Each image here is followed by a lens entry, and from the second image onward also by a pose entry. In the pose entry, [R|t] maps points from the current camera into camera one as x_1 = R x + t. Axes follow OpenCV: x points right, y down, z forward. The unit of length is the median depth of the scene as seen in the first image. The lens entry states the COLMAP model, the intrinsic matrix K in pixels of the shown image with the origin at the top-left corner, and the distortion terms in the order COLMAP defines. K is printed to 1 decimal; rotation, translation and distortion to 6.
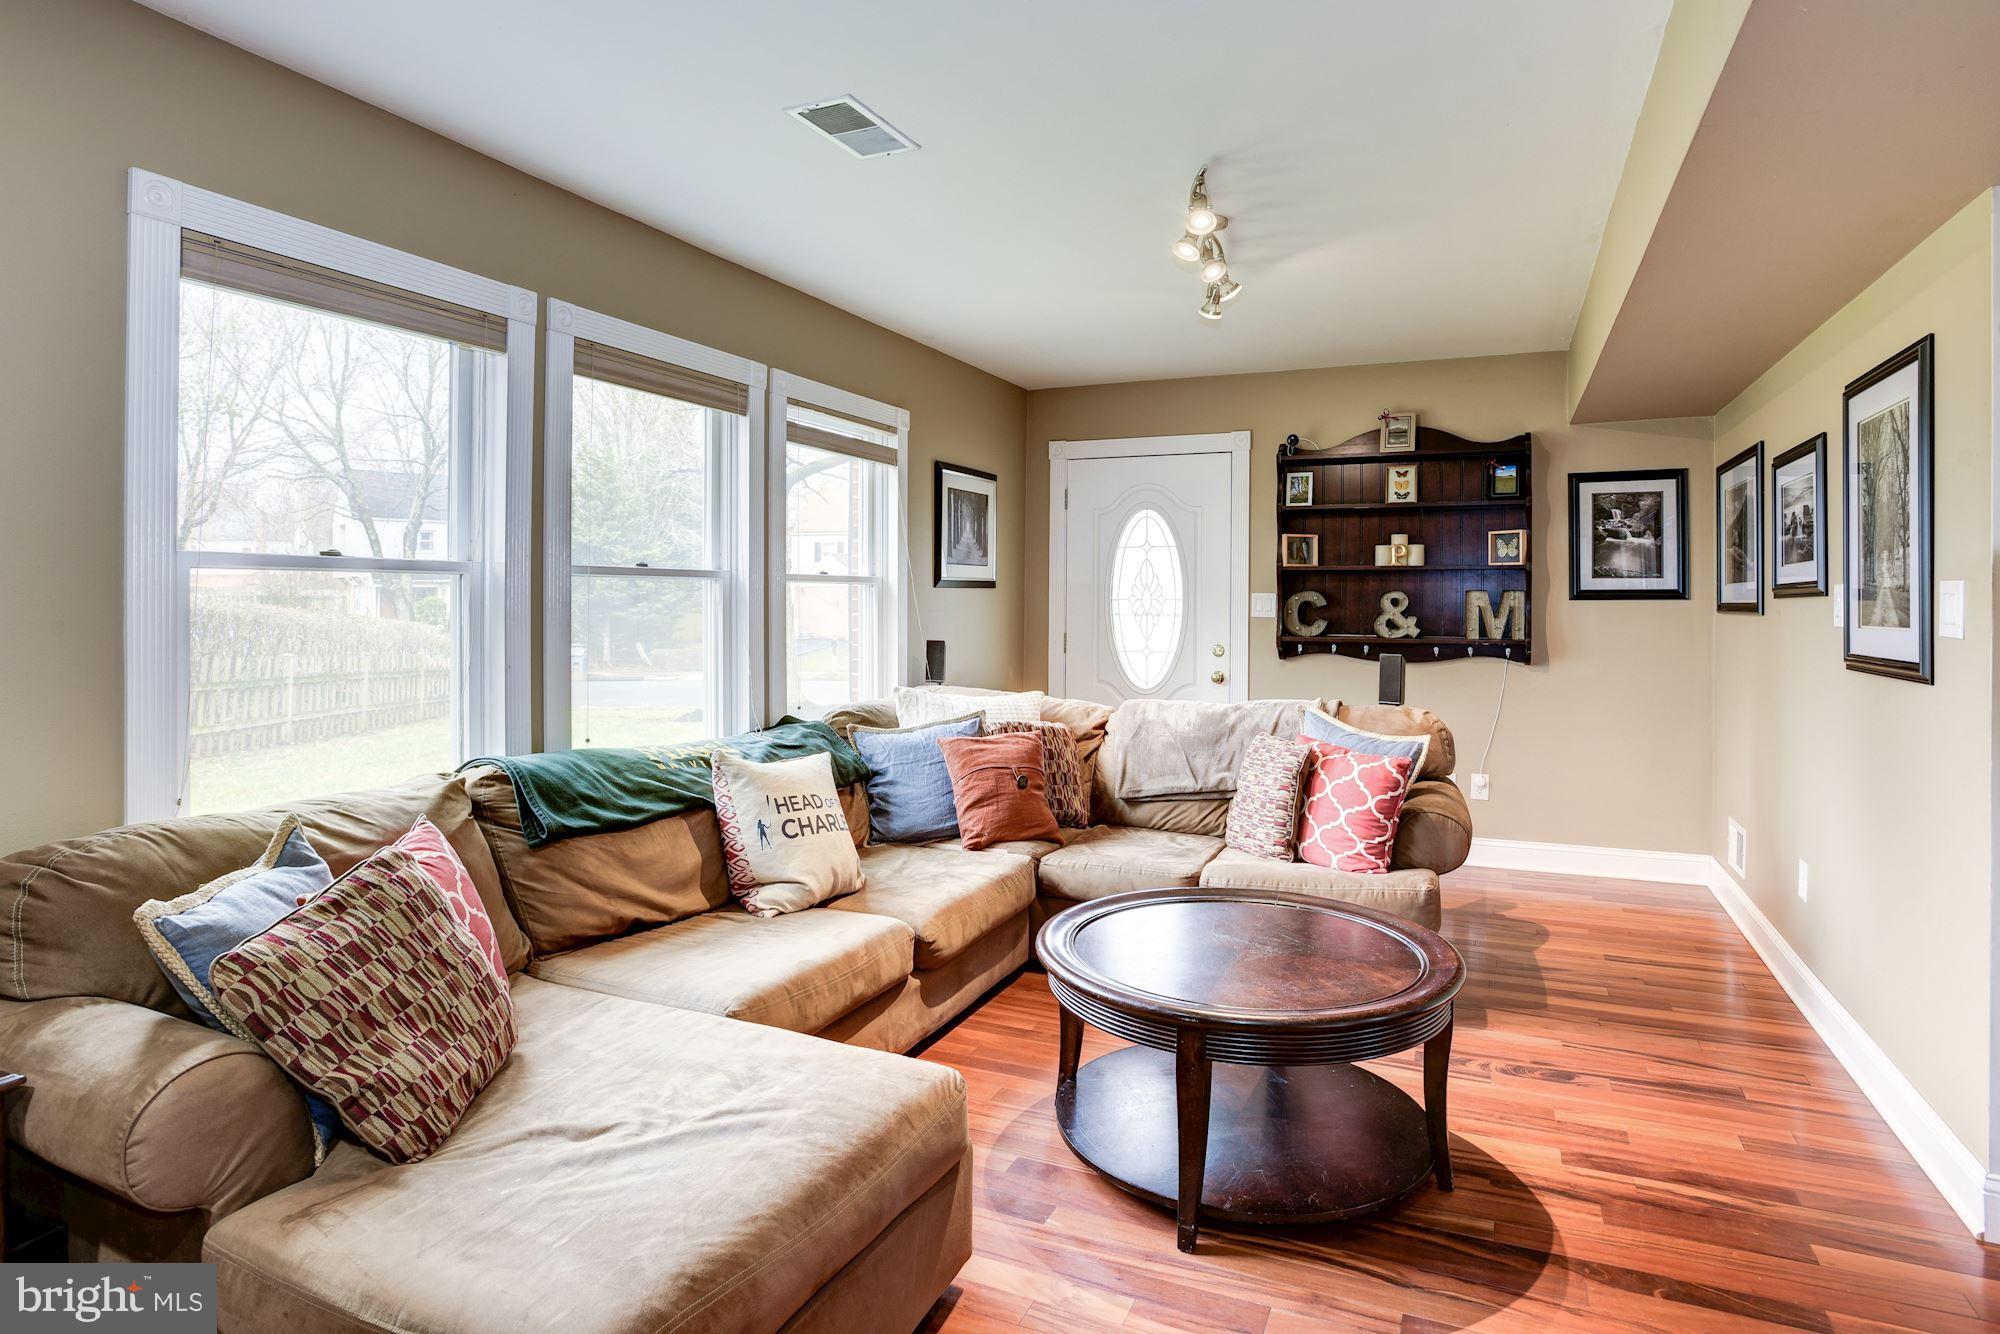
lens RADIAL K [[1115.9, 0, 975.9], [0, 1115.9, 600.7], [0, 0, 1]] dist [-0.070931, 0.027610]
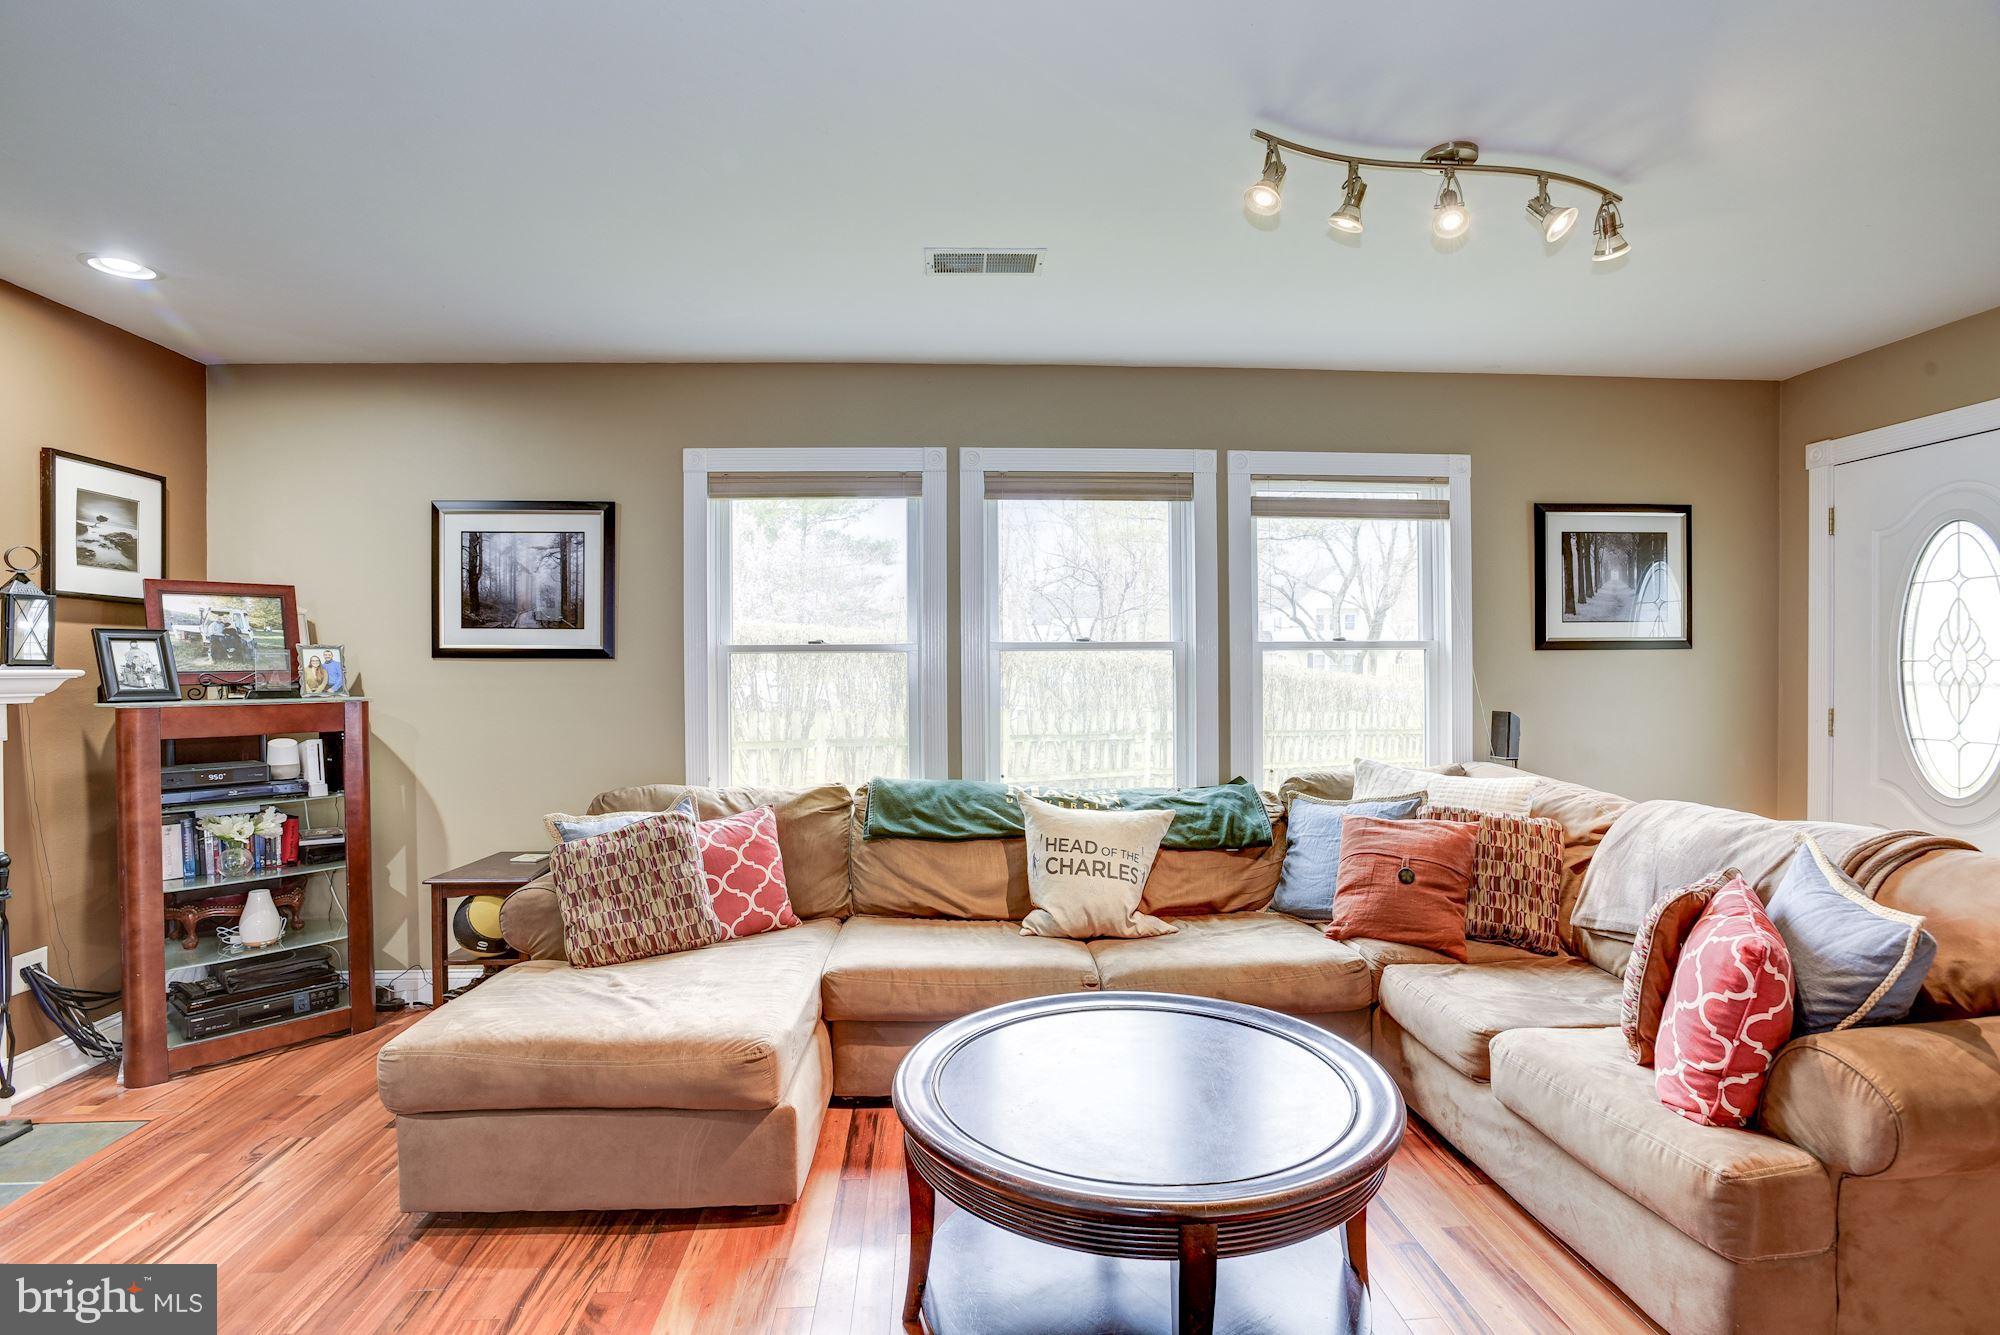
lens RADIAL K [[976.0, 0, 999.2], [0, 976.0, 675.2], [0, 0, 1]] dist [-0.104593, 0.061557]
pose [[0.462664, -0.000518, -0.886533, 0.686320], [0.007231, 0.999969, 0.003189, 0.003027], [0.886504, -0.007886, 0.462654, 0.469907]]
